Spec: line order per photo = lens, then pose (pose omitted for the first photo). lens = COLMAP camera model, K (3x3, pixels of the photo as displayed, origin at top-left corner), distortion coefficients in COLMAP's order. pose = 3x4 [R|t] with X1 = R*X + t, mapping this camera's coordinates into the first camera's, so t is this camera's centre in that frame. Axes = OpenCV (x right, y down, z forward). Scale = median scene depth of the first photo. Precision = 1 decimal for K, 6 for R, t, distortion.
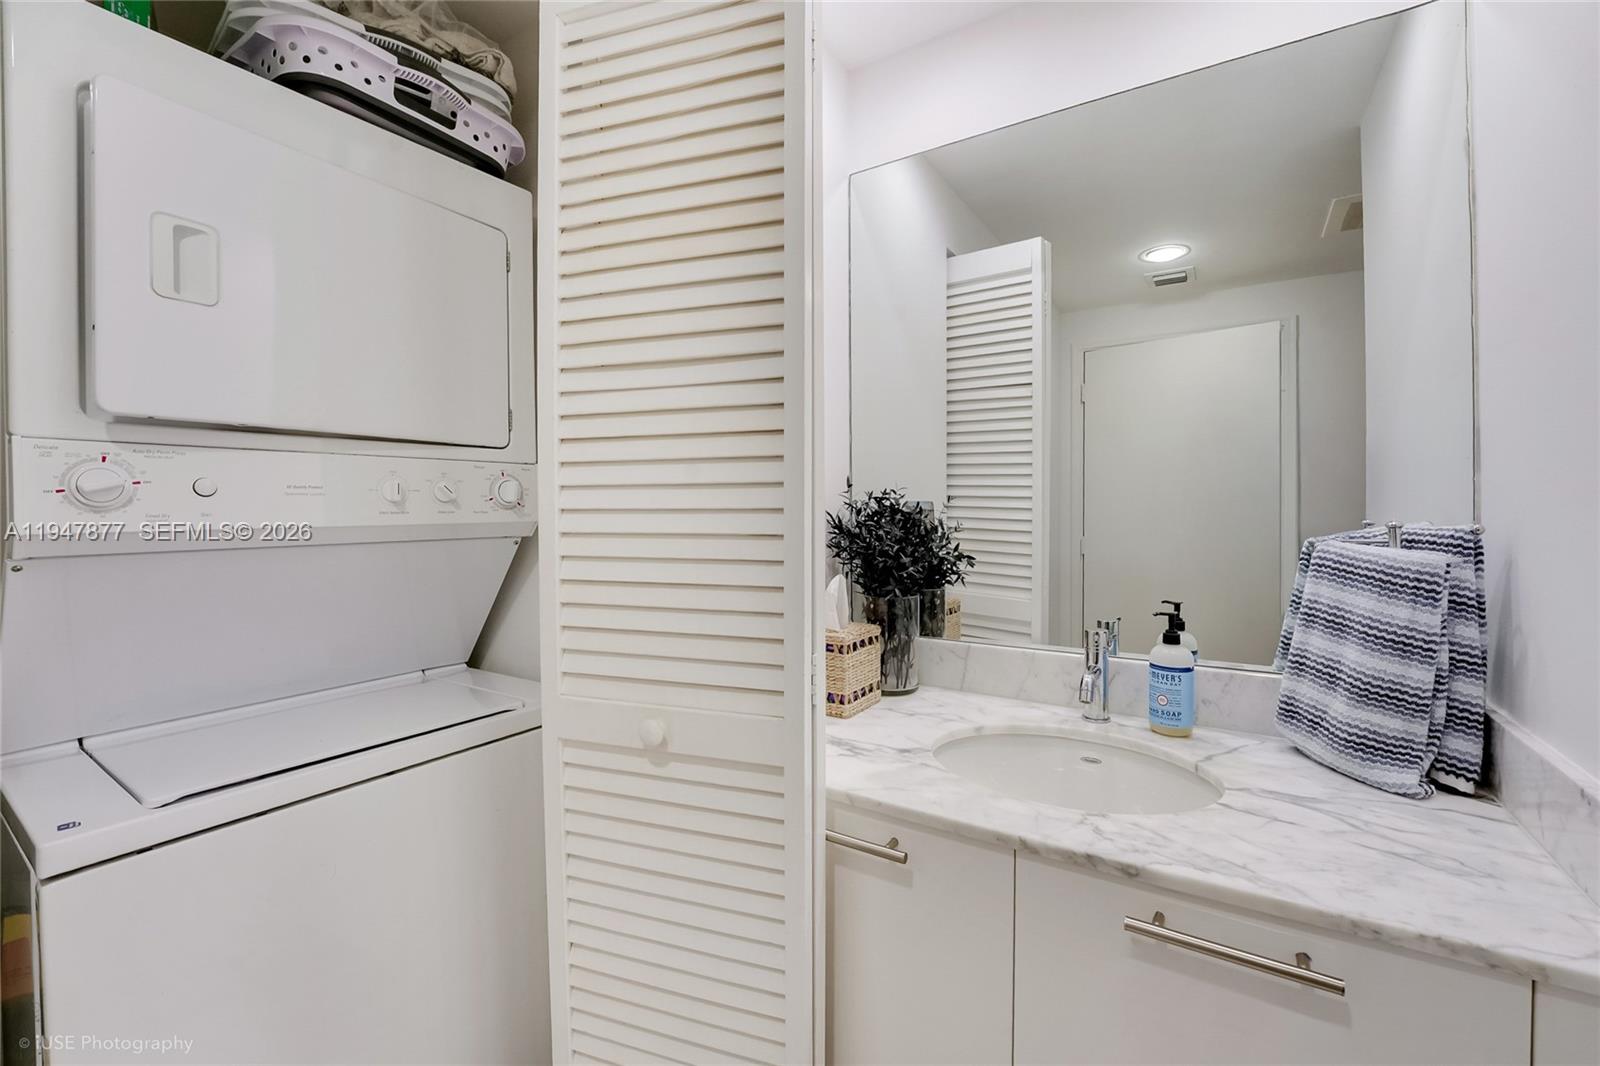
lens RADIAL K [[679.0, 0, 805.1], [0, 679.0, 510.9], [0, 0, 1]] dist [-0.028050, 0.000064]
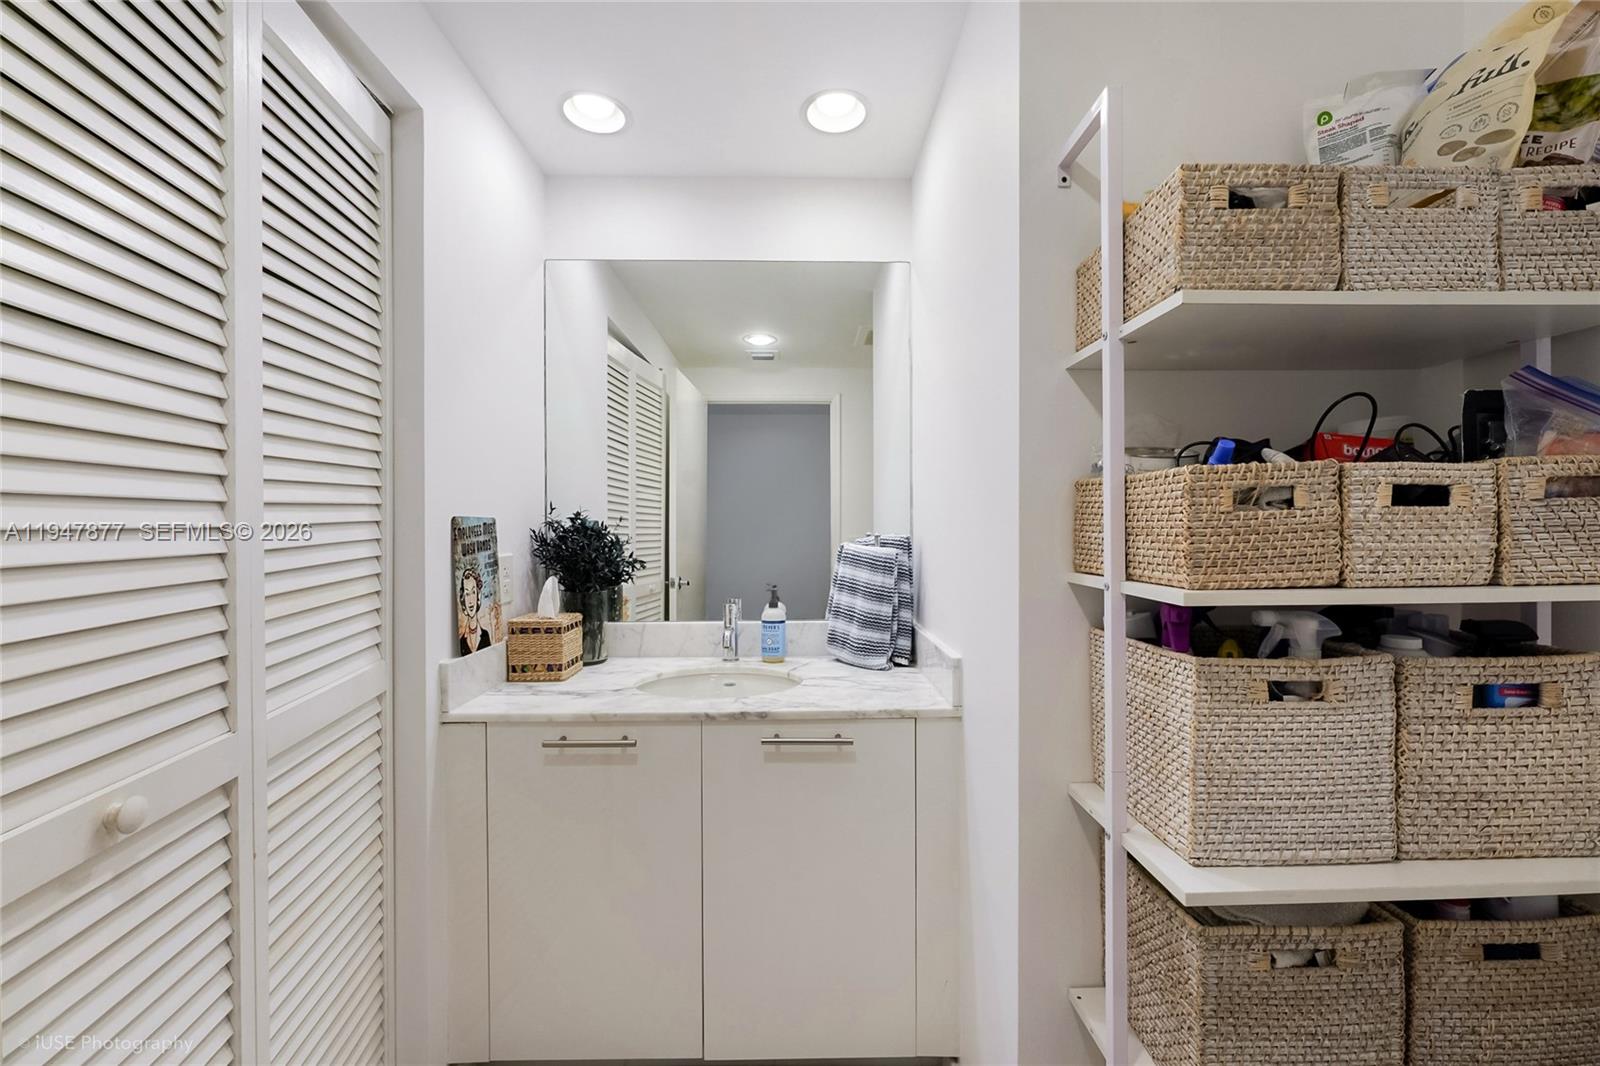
lens RADIAL K [[679.0, 0, 805.1], [0, 679.0, 510.9], [0, 0, 1]] dist [-0.028050, 0.000064]
pose [[0.838396, 0.012270, 0.544923, -0.331540], [0.001884, 0.999675, -0.025407, 0.000668], [-0.545058, 0.022328, 0.838101, -0.491348]]
